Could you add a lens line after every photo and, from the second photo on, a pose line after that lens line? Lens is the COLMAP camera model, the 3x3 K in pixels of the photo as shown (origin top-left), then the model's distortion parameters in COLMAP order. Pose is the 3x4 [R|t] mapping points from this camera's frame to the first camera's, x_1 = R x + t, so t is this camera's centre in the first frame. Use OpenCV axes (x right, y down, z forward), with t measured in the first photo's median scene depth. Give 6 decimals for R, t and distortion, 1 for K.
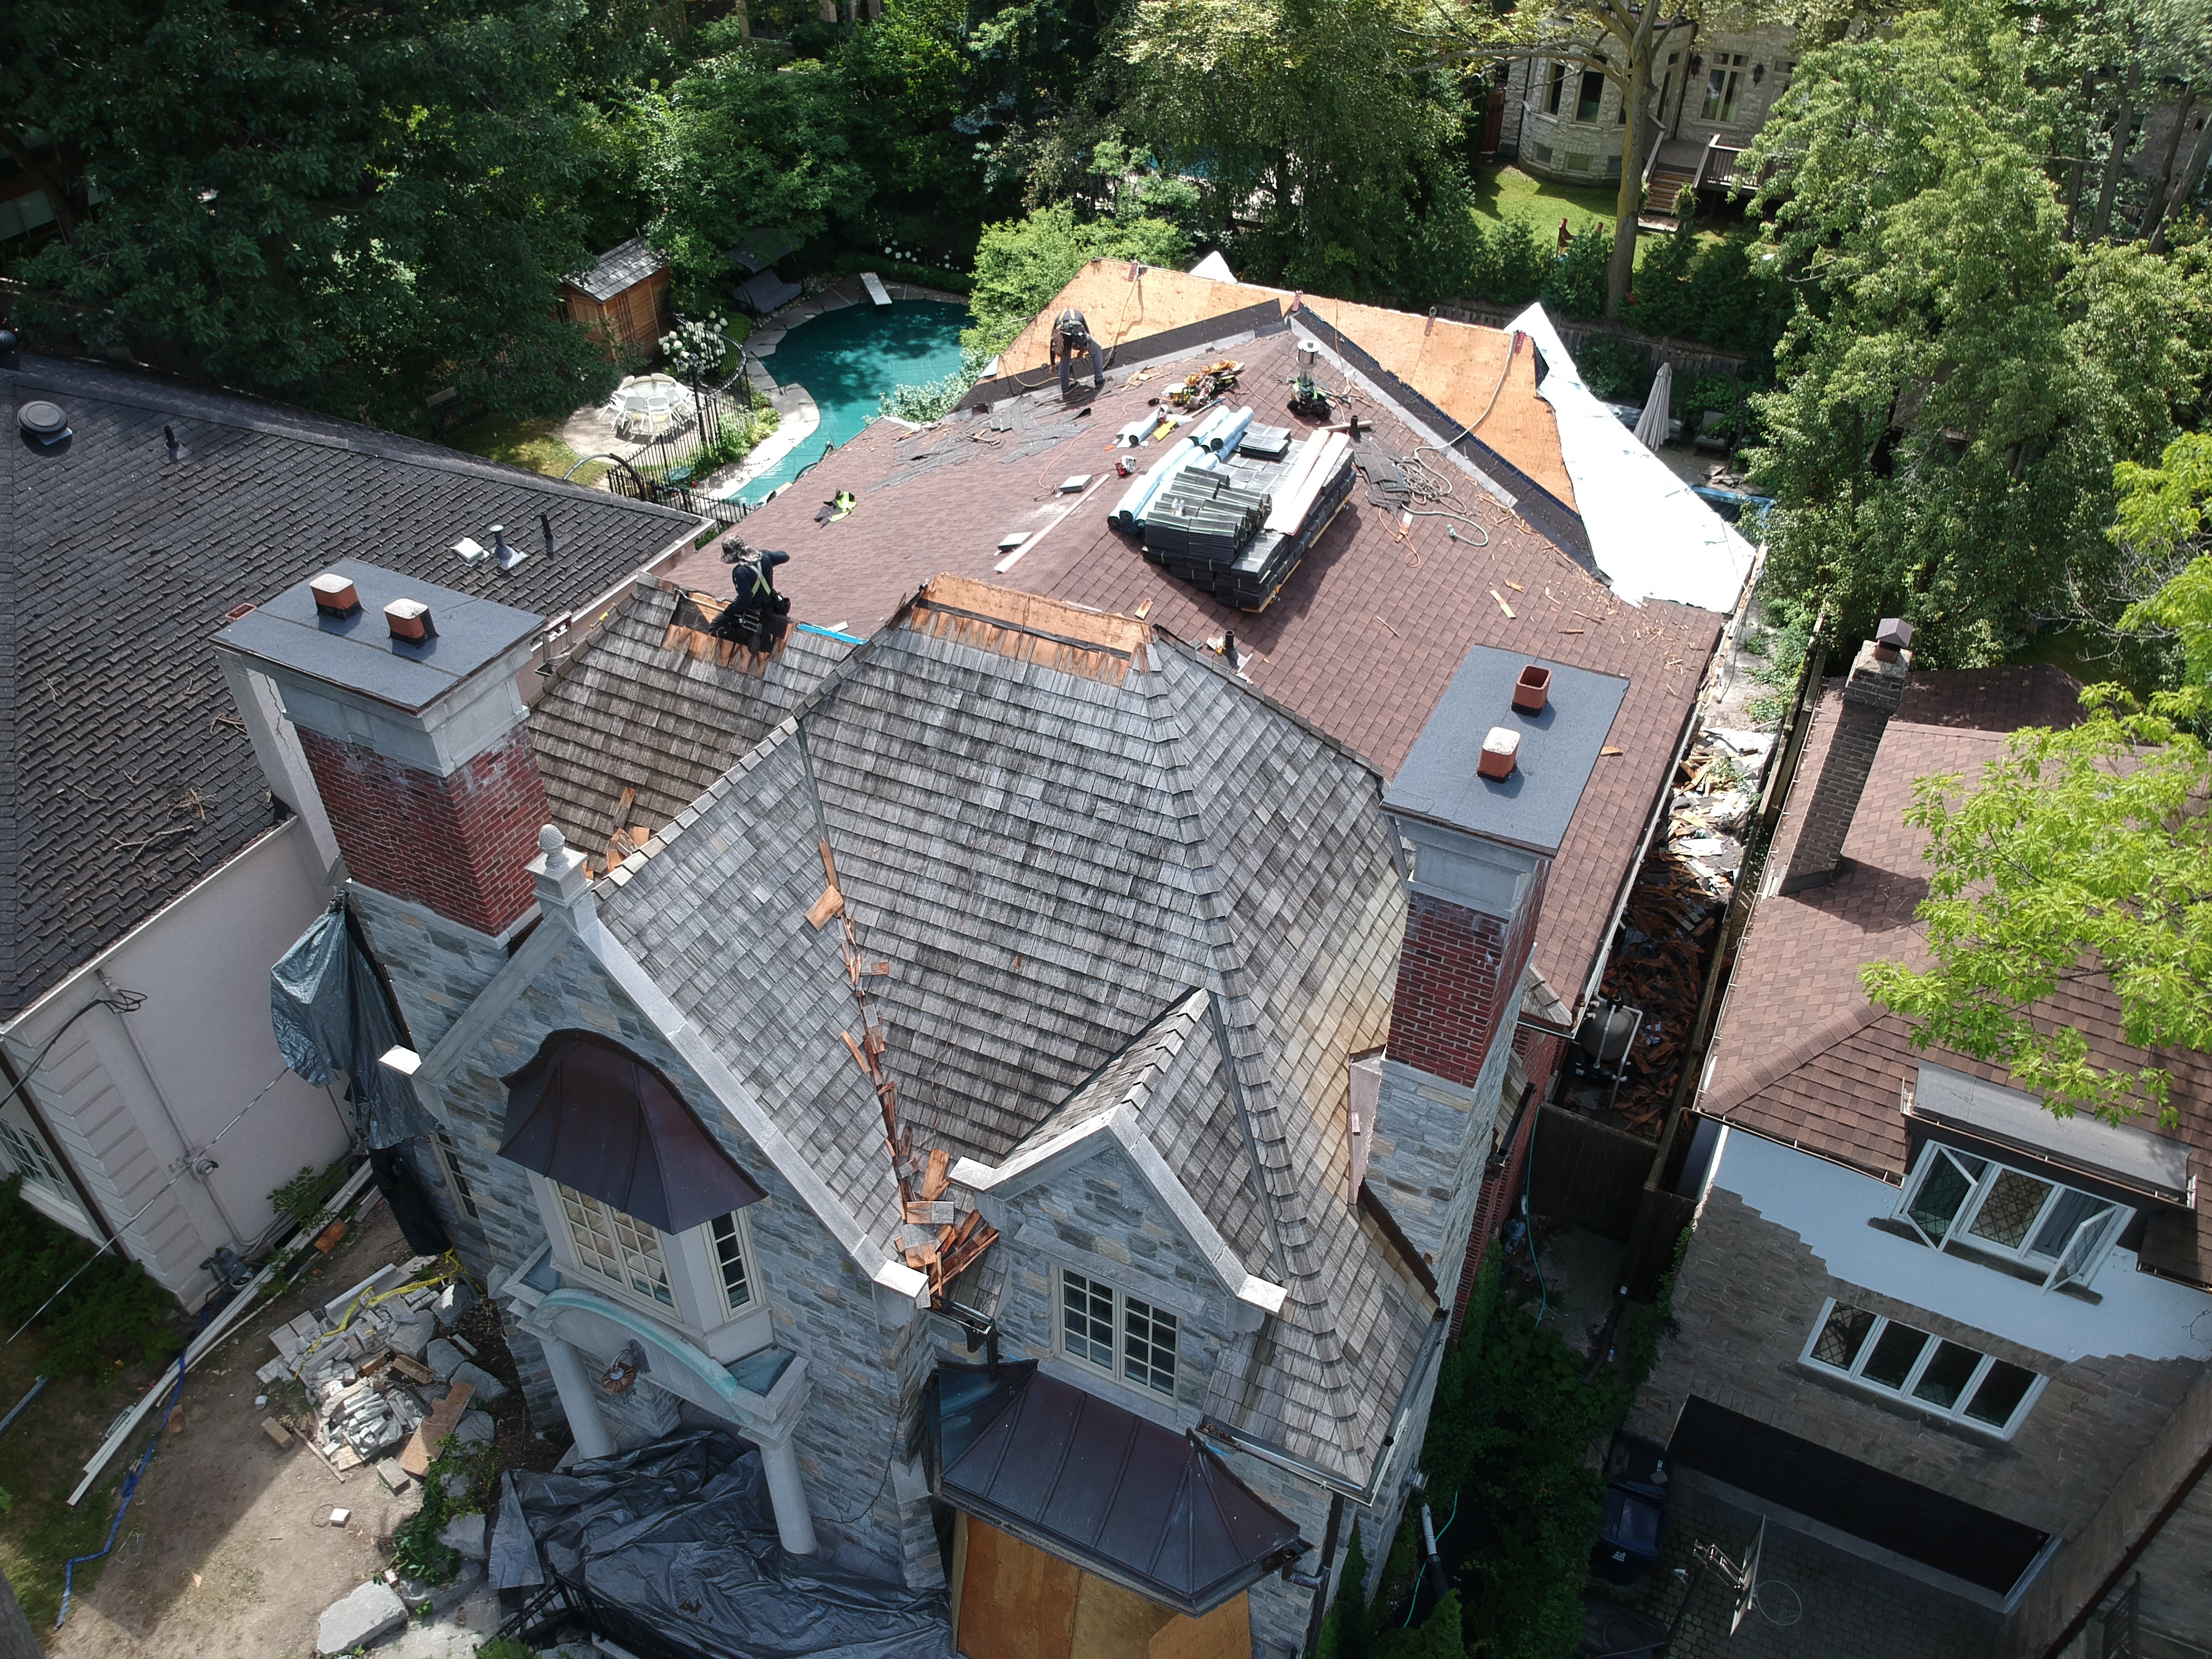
lens RADIAL K [[1648.2, 0, 1112.1], [0, 1648.2, 822.4], [0, 0, 1]] dist [0.037827, -0.097505]
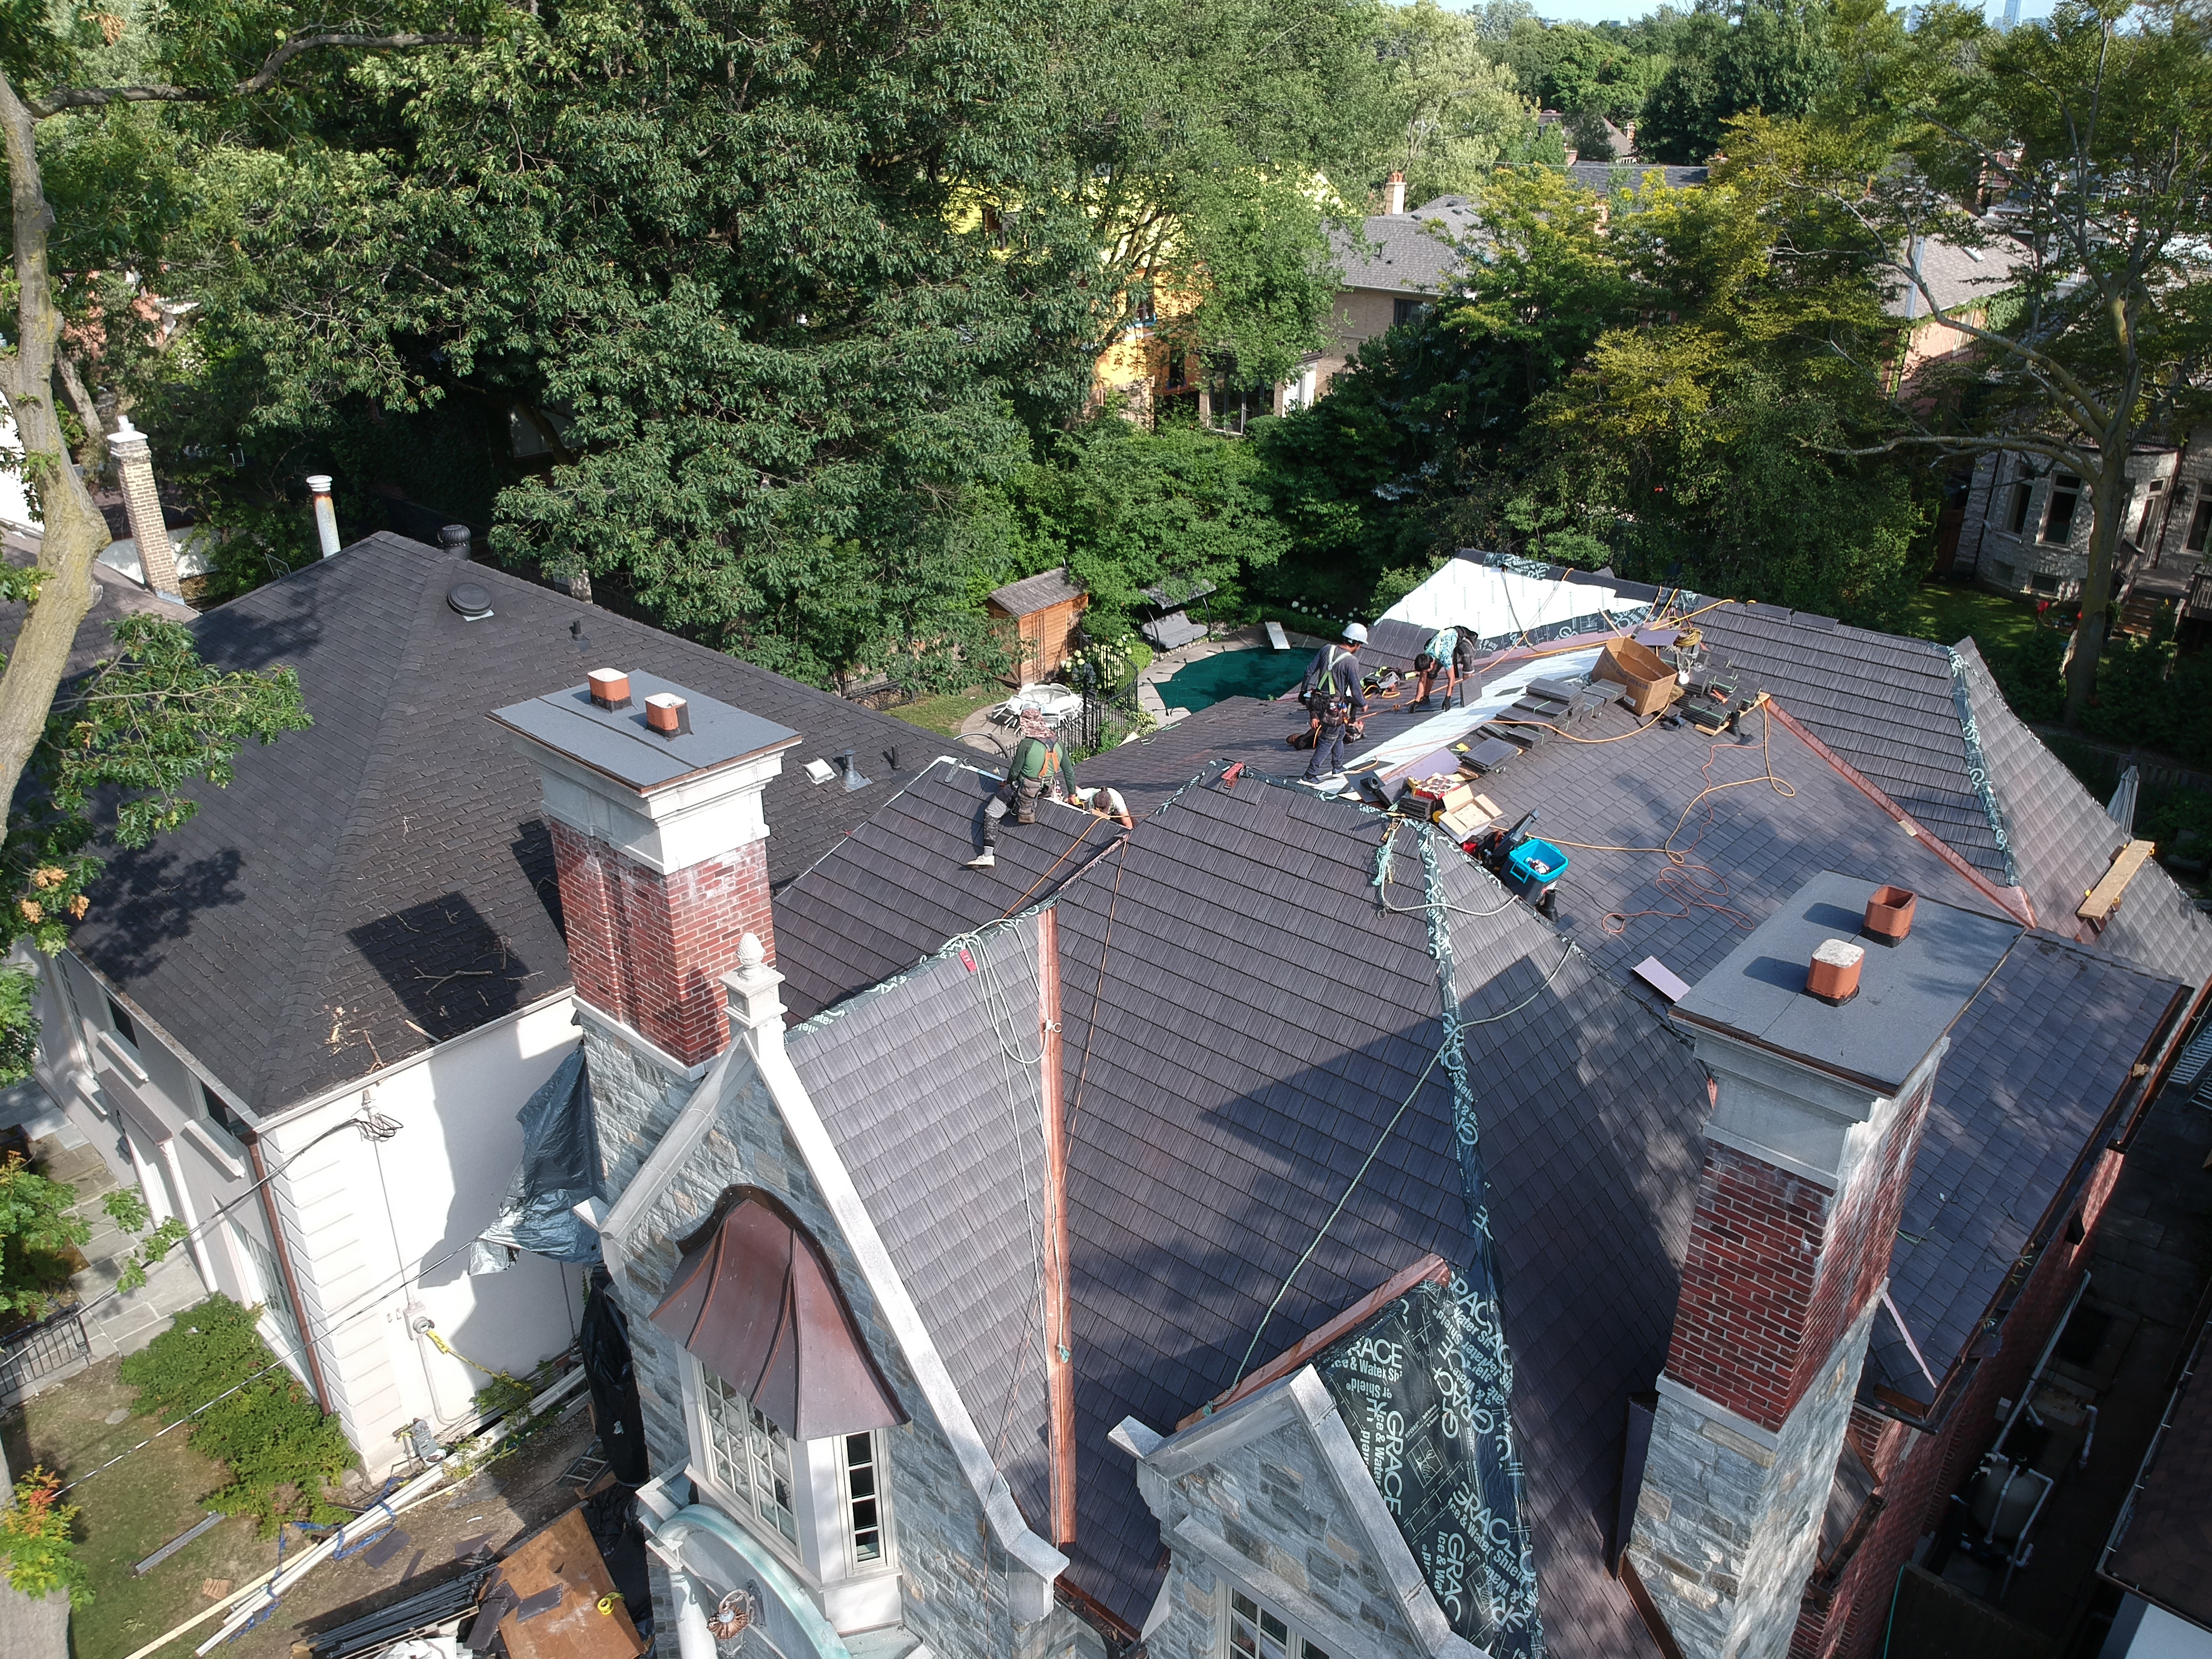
lens RADIAL K [[1648.2, 0, 1100.3], [0, 1648.2, 815.1], [0, 0, 1]] dist [0.037827, -0.097505]
pose [[0.960779, 0.113627, -0.252968, 0.067408], [-0.172359, 0.959289, -0.223736, 0.094845], [0.217247, 0.258562, 0.941249, 0.120827]]
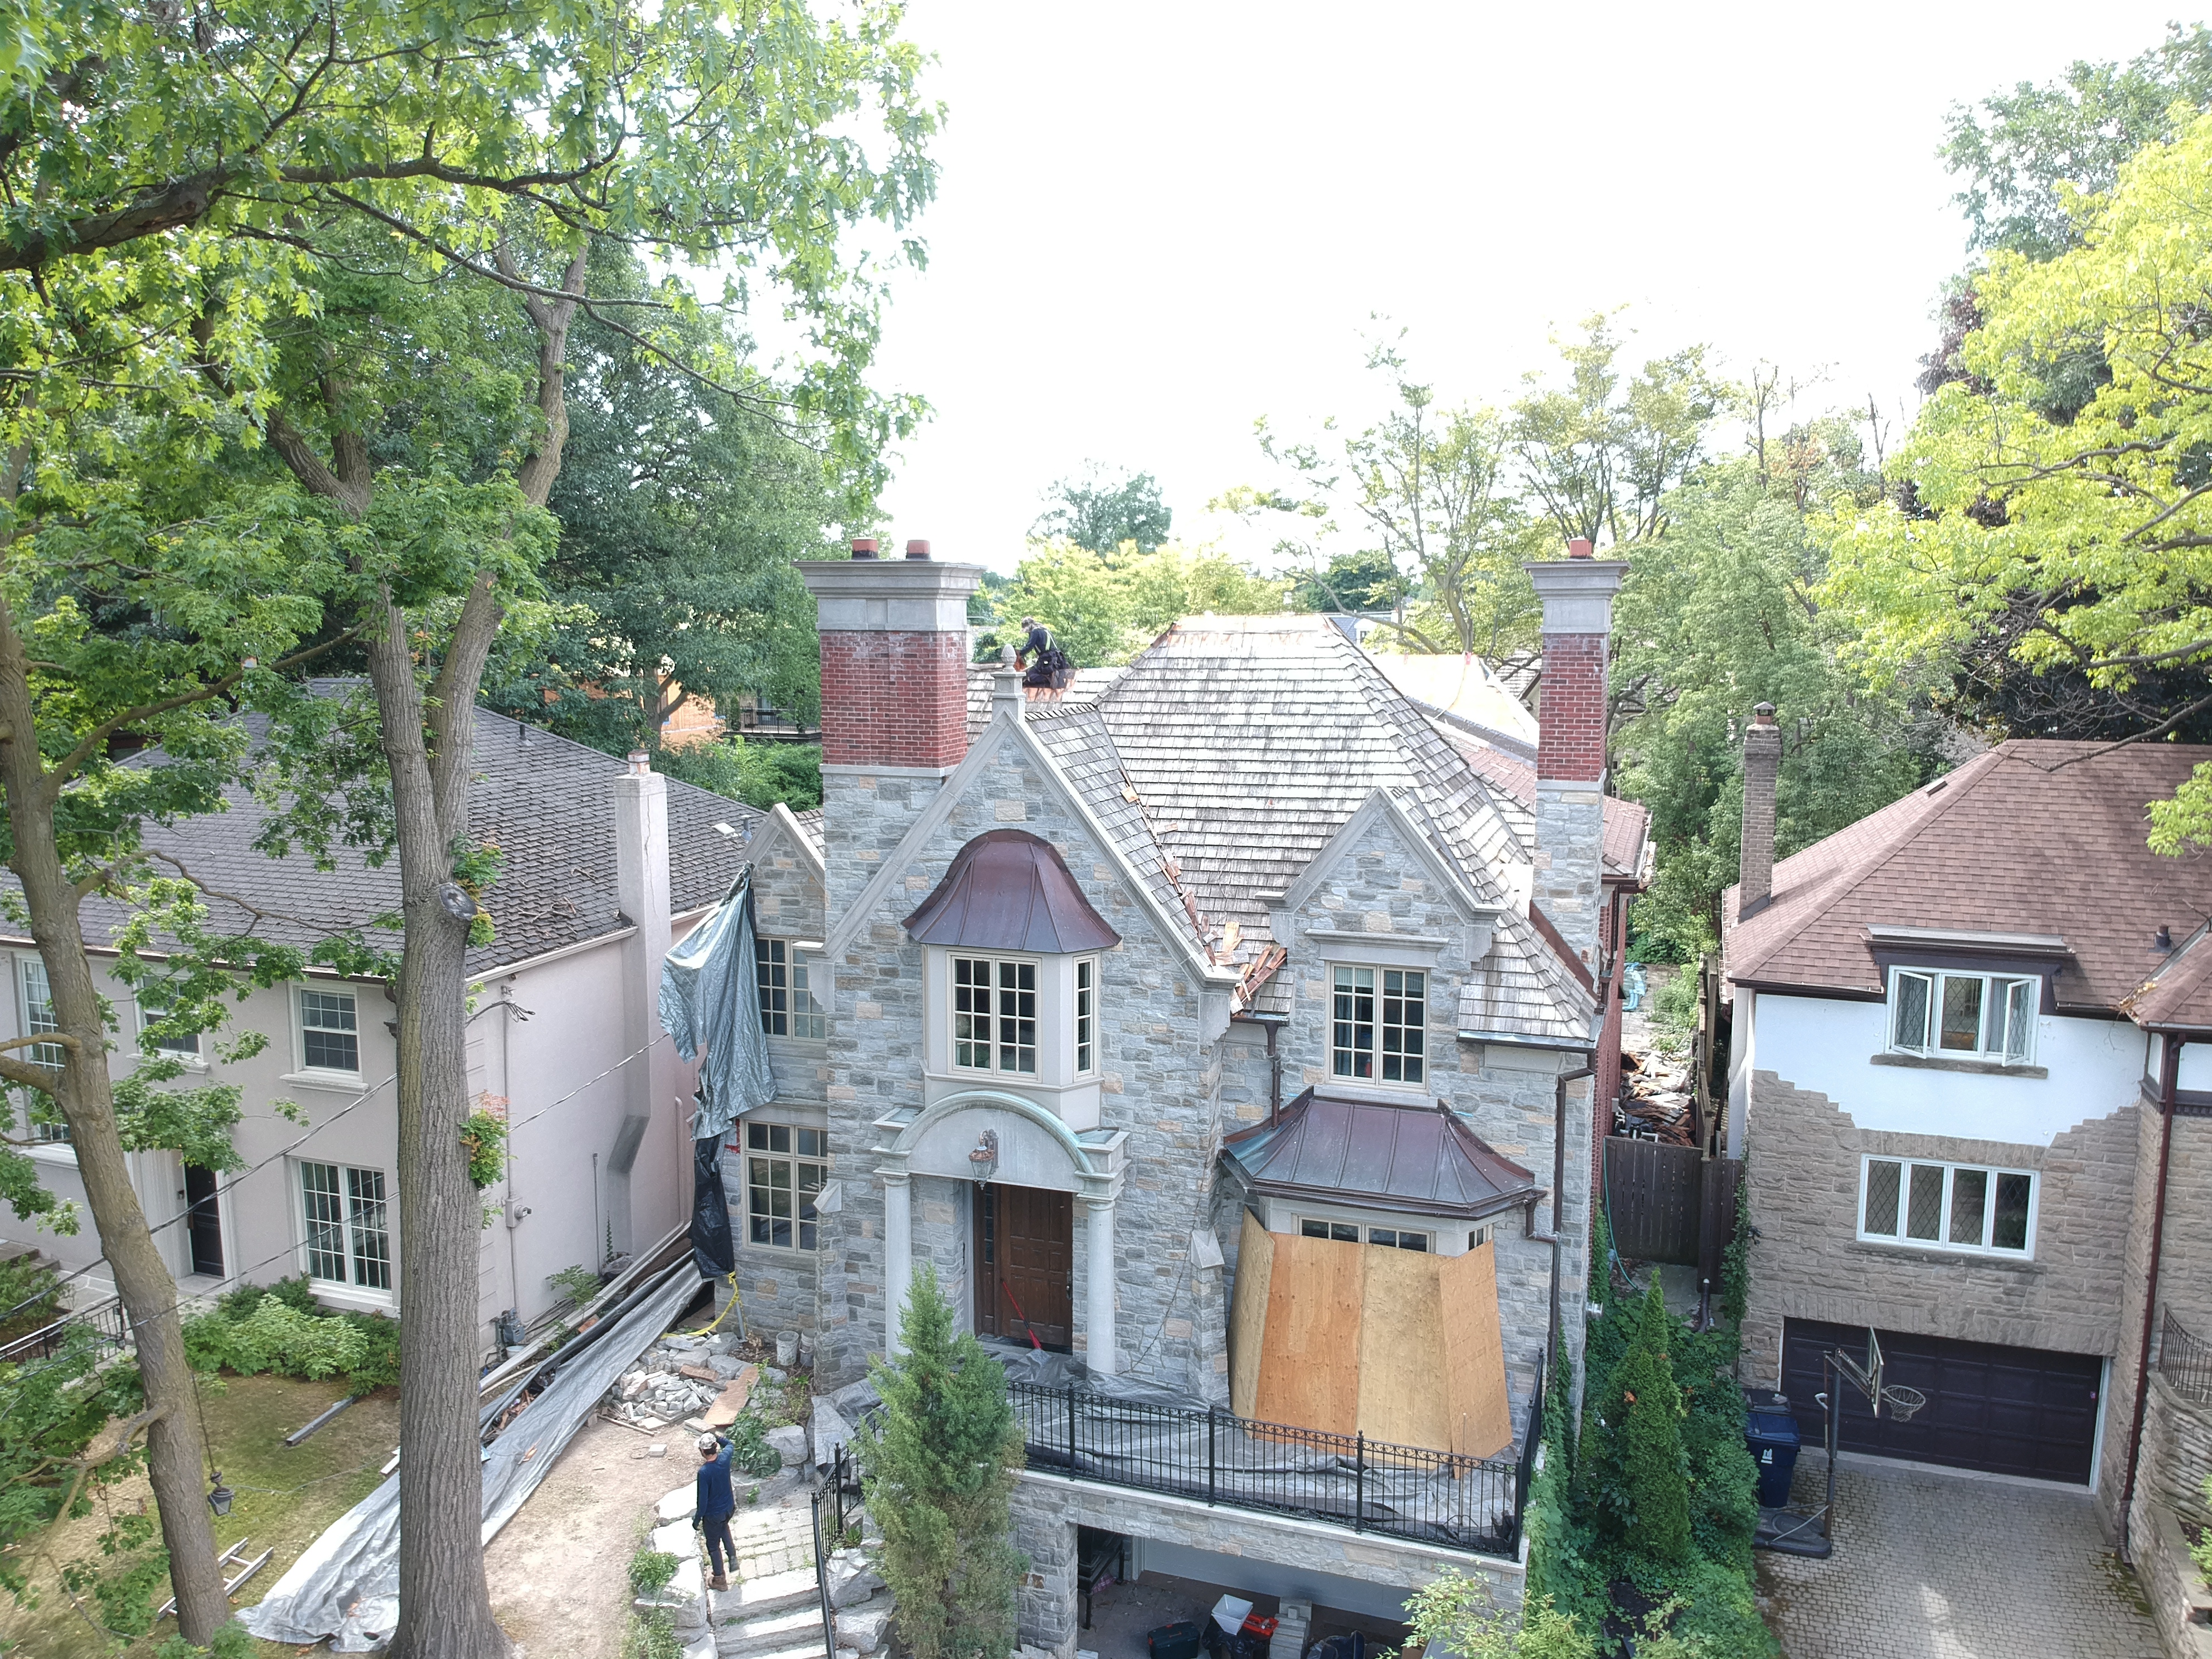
lens RADIAL K [[1648.2, 0, 1113.2], [0, 1648.2, 843.1], [0, 0, 1]] dist [0.037827, -0.097505]
pose [[0.992348, -0.023808, 0.121156, -0.368672], [0.083490, 0.852292, -0.516360, 0.847829], [-0.090967, 0.522524, 0.847758, -0.218707]]
